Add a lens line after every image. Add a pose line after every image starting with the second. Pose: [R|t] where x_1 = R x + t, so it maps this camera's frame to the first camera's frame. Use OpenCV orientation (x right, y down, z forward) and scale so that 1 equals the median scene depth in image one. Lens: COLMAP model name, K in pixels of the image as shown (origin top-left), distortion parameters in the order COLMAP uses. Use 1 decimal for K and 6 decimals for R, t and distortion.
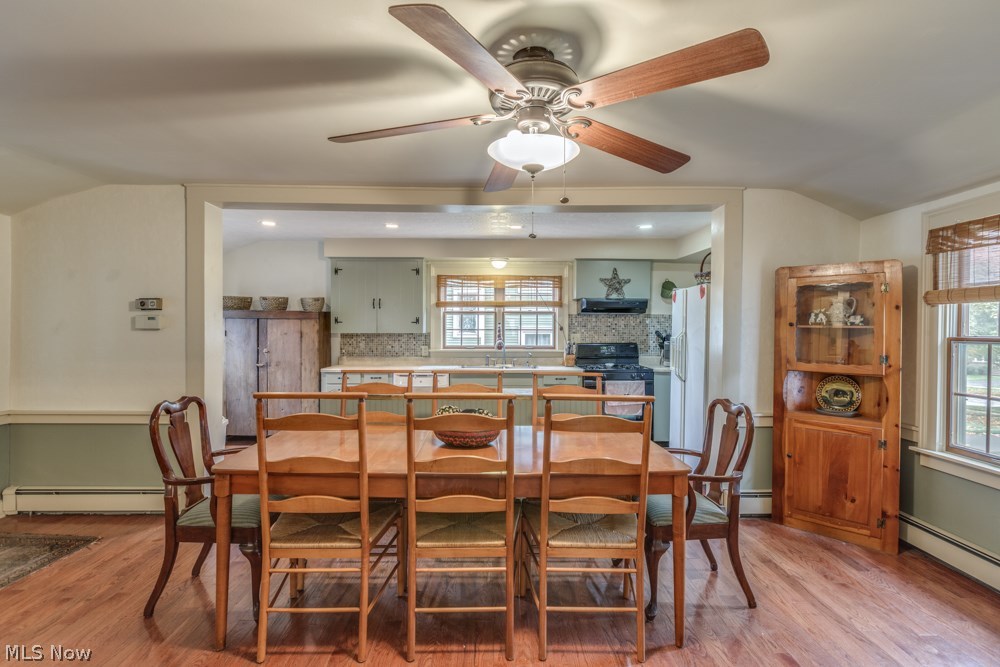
lens RADIAL K [[490.6, 0, 500.2], [0, 490.6, 332.4], [0, 0, 1]] dist [0.020833, 0.000387]
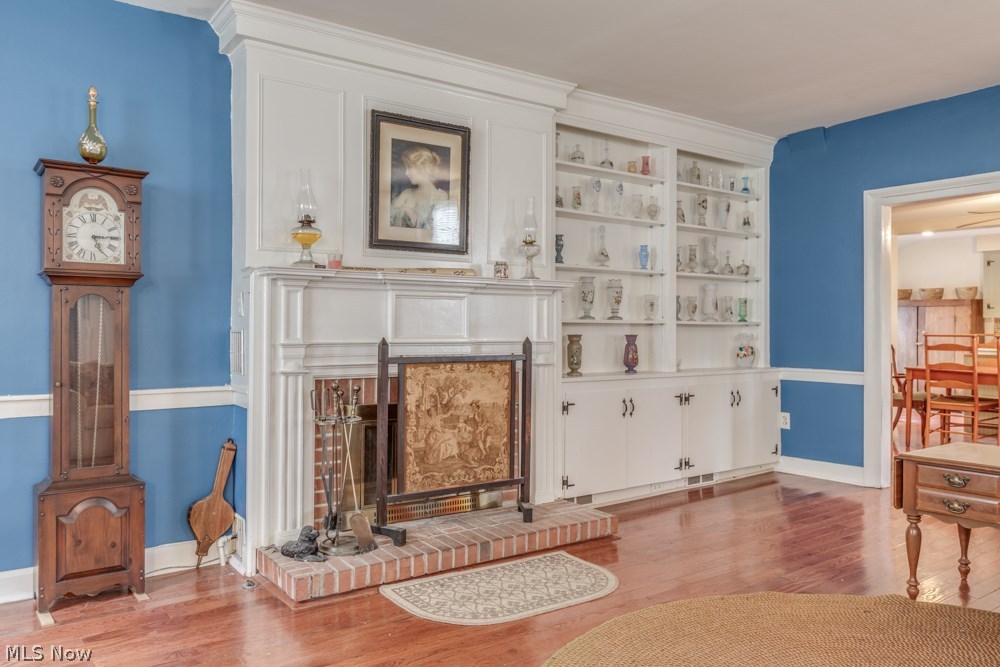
lens RADIAL K [[746.7, 0, 501.3], [0, 746.7, 324.9], [0, 0, 1]] dist [0.007745, -0.001228]
pose [[0.582306, -0.004157, -0.812959, 0.409522], [-0.005336, 0.999946, -0.008935, 0.038999], [0.812952, 0.009541, 0.582253, -0.904385]]
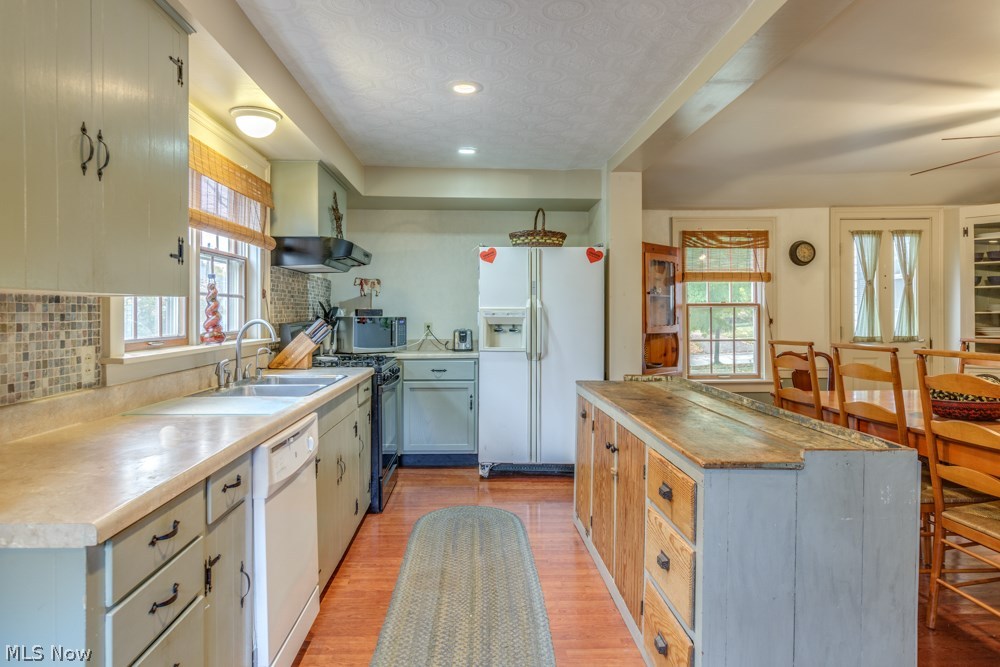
lens RADIAL K [[641.1, 0, 482.0], [0, 641.1, 313.2], [0, 0, 1]] dist [-0.006141, -0.001798]
pose [[-0.005988, -0.003543, 0.999976, -0.525858], [0.012654, 0.999913, 0.003618, 0.012070], [-0.999902, 0.012675, -0.005942, 0.834517]]
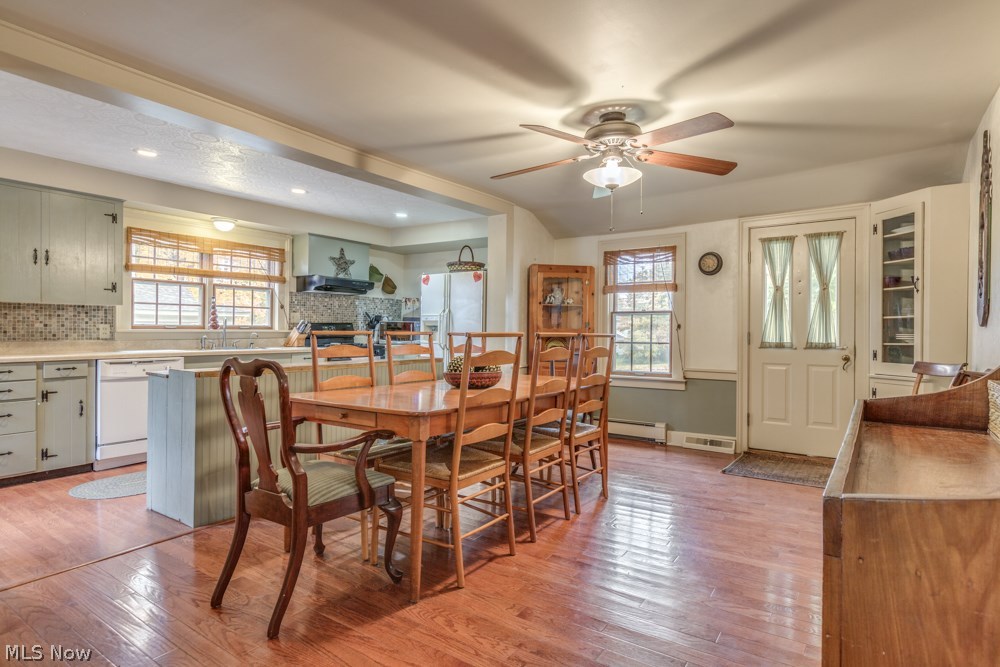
lens RADIAL K [[541.7, 0, 499.6], [0, 541.7, 330.5], [0, 0, 1]] dist [0.011360, -0.000659]
pose [[0.582385, -0.000446, 0.812913, -0.484616], [0.002600, 0.999996, -0.001314, 0.041148], [-0.812909, 0.002879, 0.582383, 0.088458]]
